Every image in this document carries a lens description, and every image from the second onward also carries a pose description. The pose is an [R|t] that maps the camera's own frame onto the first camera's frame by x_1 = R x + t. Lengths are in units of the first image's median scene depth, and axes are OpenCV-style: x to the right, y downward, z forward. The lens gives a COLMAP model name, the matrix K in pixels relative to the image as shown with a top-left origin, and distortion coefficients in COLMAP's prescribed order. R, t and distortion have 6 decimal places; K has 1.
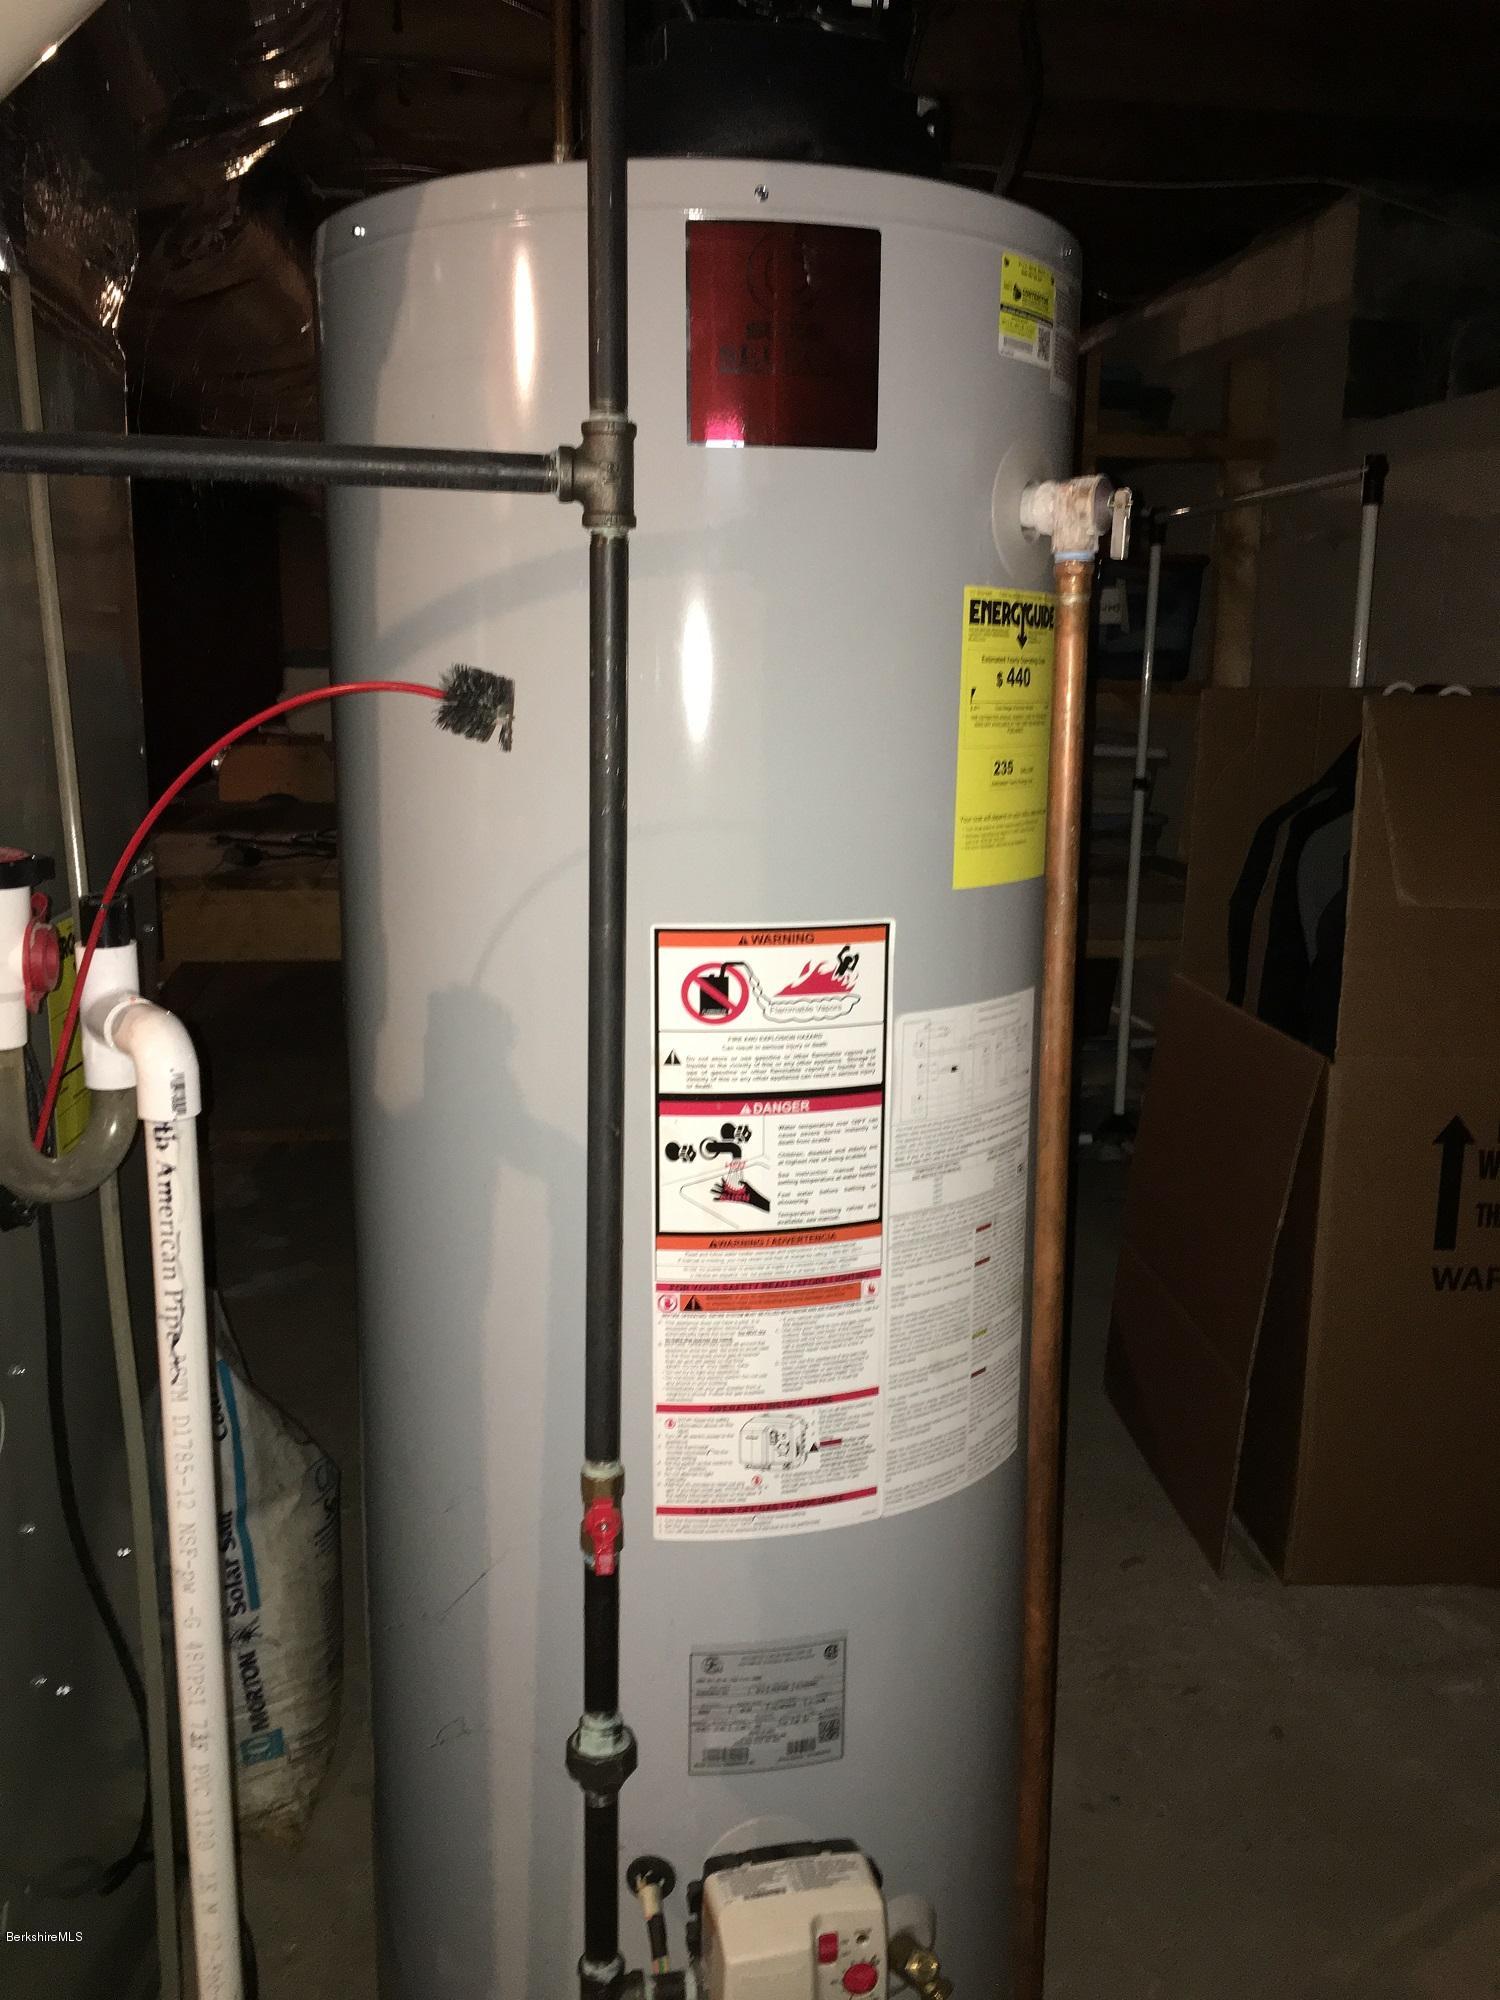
lens RADIAL K [[1680.8, 0, 750.0], [0, 1680.8, 1000.0], [0, 0, 1]] dist [0.063069, -0.098919]
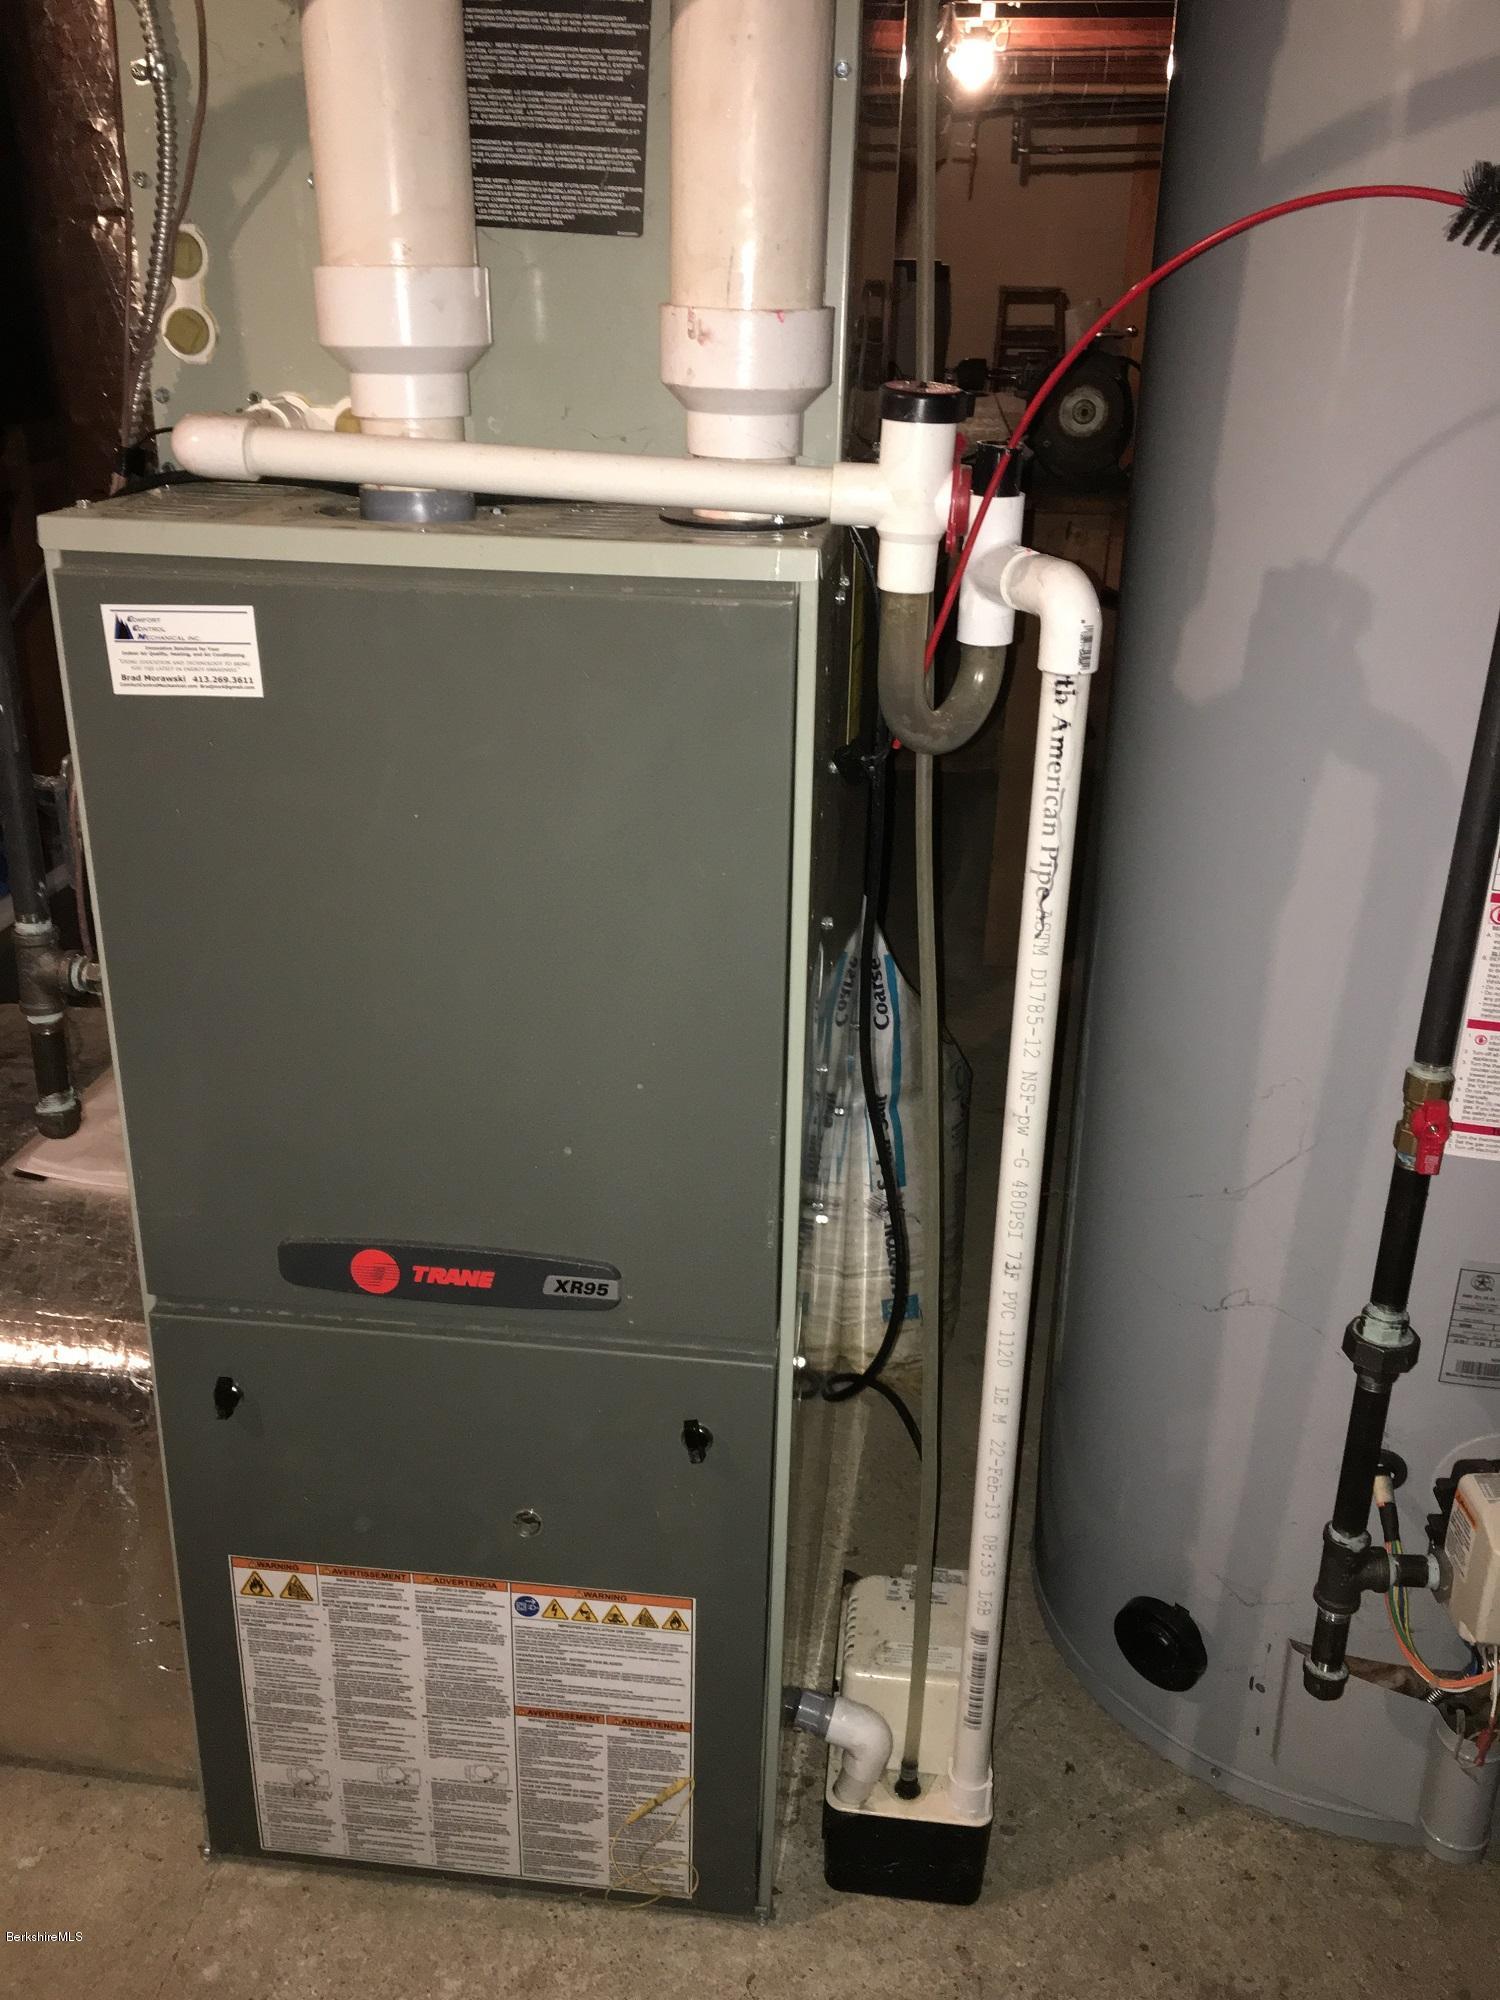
lens RADIAL K [[1680.8, 0, 750.0], [0, 1680.8, 1000.0], [0, 0, 1]] dist [0.063069, -0.098919]
pose [[0.962849, 0.102143, -0.249979, -0.225681], [-0.051630, 0.978259, 0.200858, 0.060387], [0.265060, -0.180490, 0.947189, -0.024251]]
